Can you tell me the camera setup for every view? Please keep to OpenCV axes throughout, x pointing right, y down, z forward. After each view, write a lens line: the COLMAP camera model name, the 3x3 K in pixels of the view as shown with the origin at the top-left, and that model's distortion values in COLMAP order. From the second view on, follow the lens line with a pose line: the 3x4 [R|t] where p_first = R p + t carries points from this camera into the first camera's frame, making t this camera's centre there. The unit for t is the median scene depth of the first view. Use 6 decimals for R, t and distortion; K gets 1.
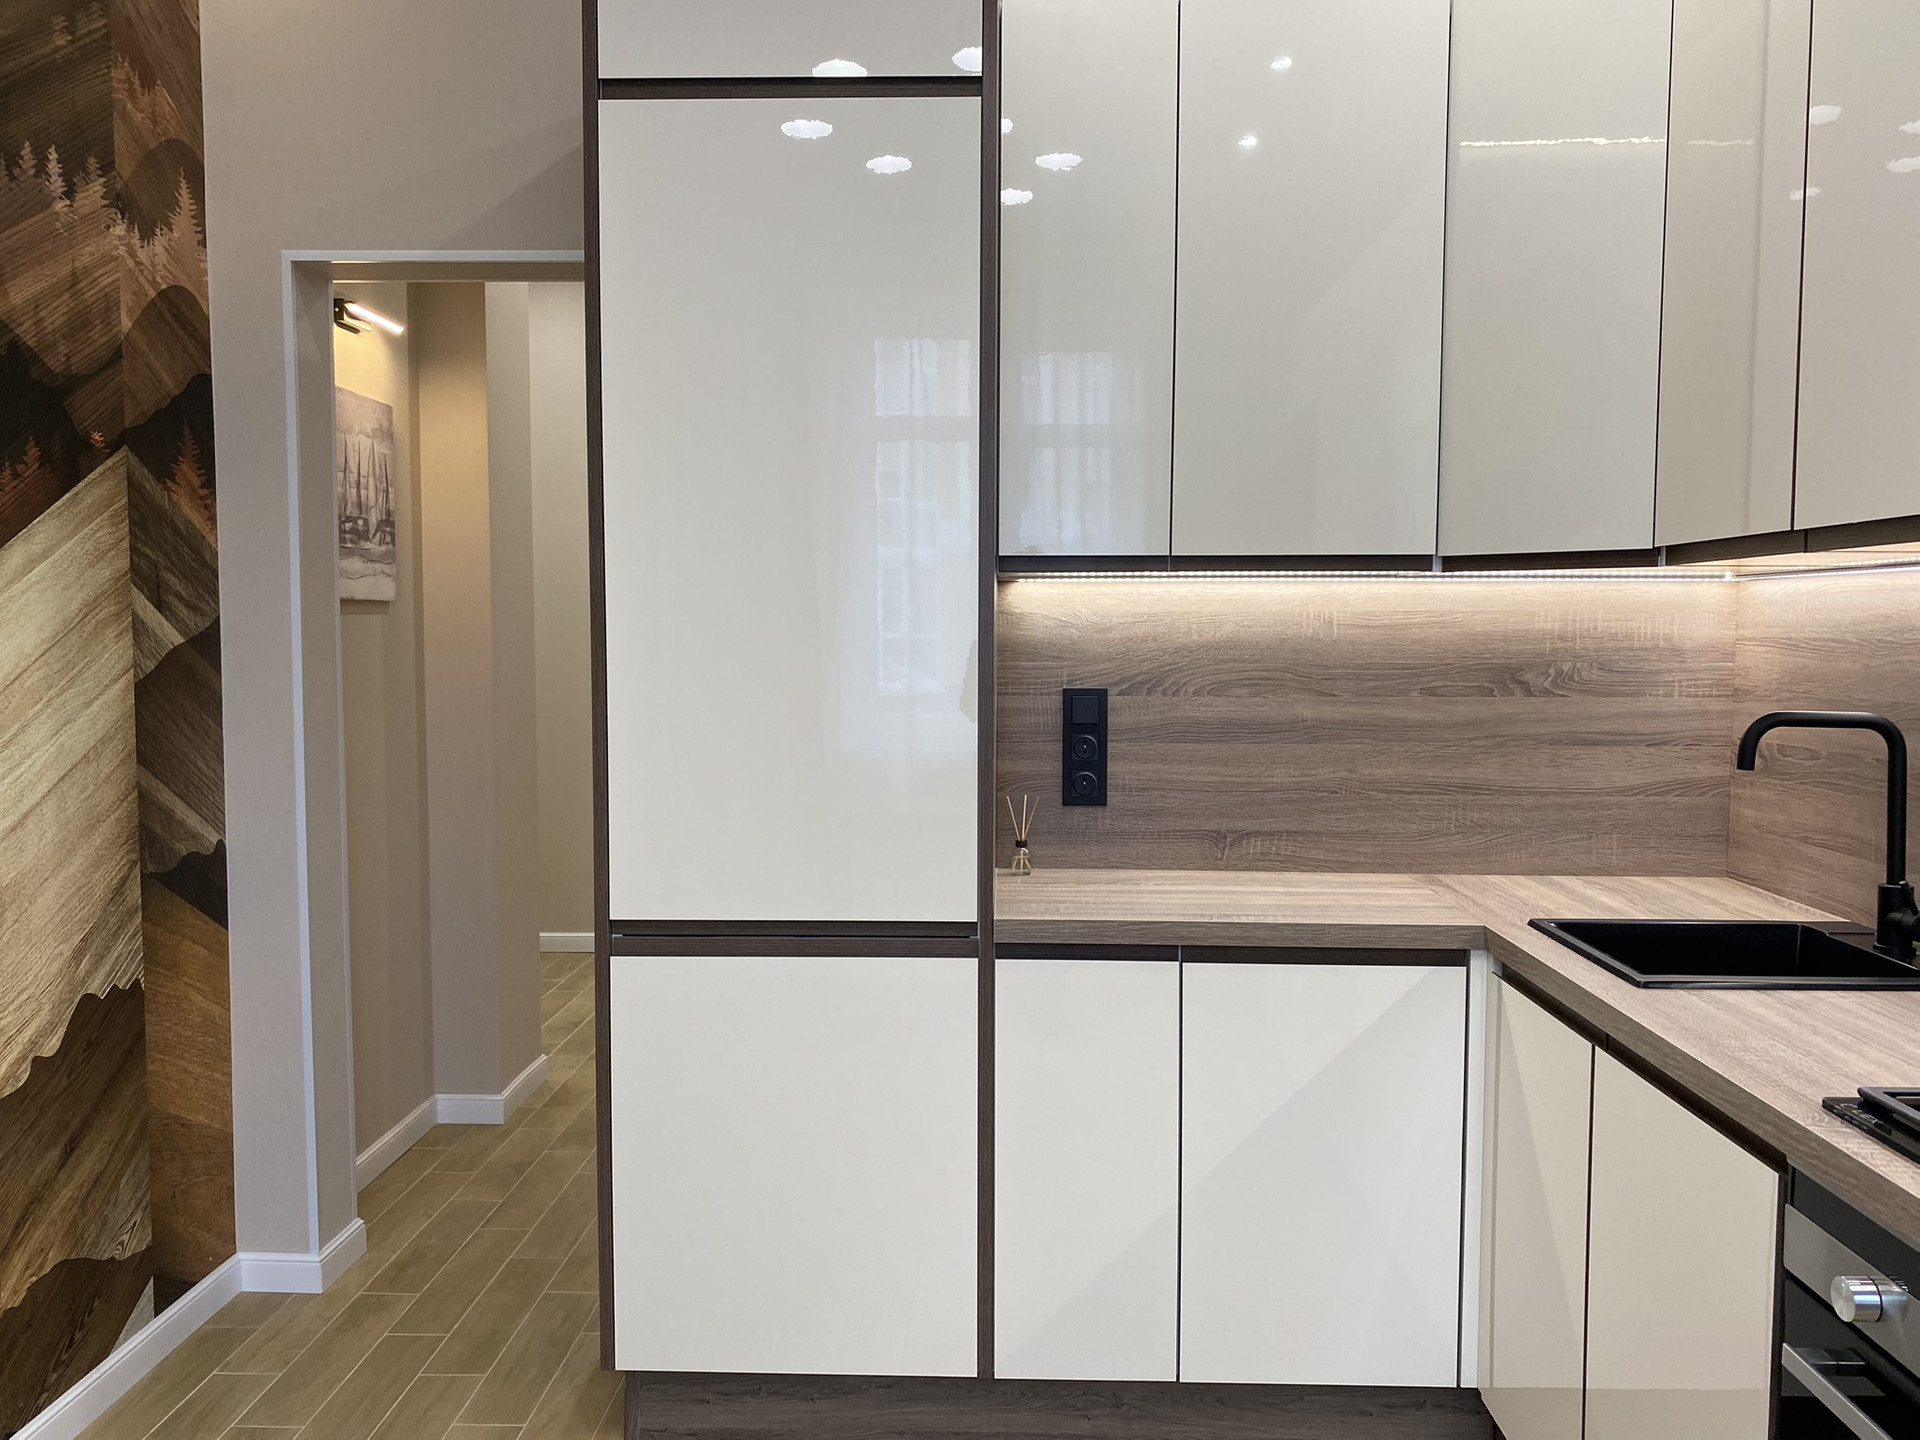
lens RADIAL K [[1454.0, 0, 968.7], [0, 1454.0, 717.7], [0, 0, 1]] dist [0.041819, -0.050333]
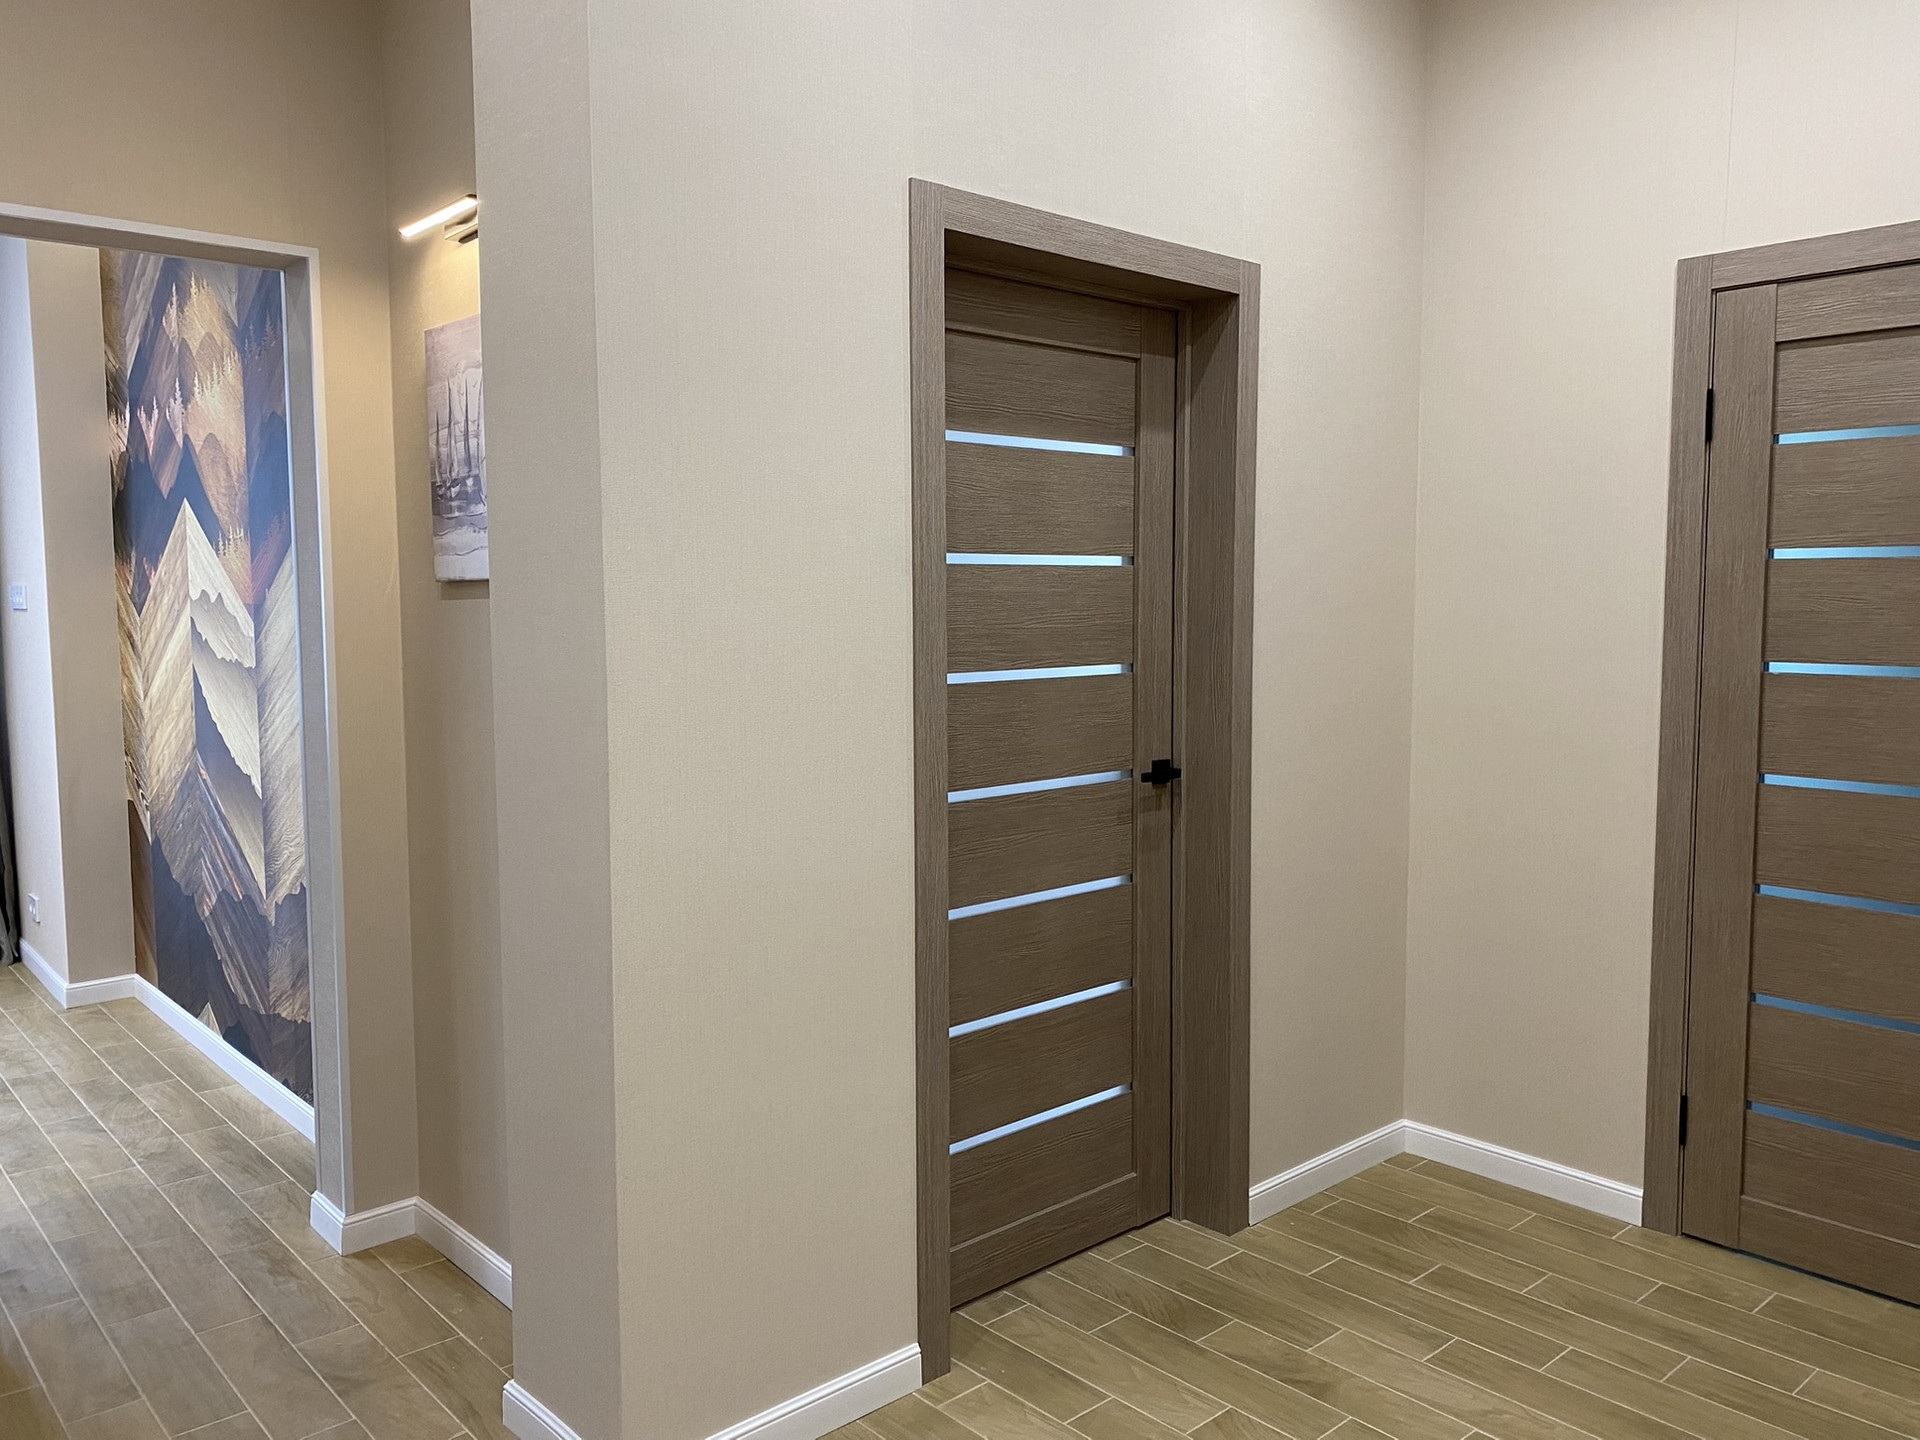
lens RADIAL K [[1454.0, 0, 1004.7], [0, 1454.0, 707.7], [0, 0, 1]] dist [0.041819, -0.050333]
pose [[-0.720256, 0.055197, -0.691509, -0.089114], [-0.041411, 0.991631, 0.122285, -0.156945], [0.692471, 0.116712, -0.711943, 2.311107]]
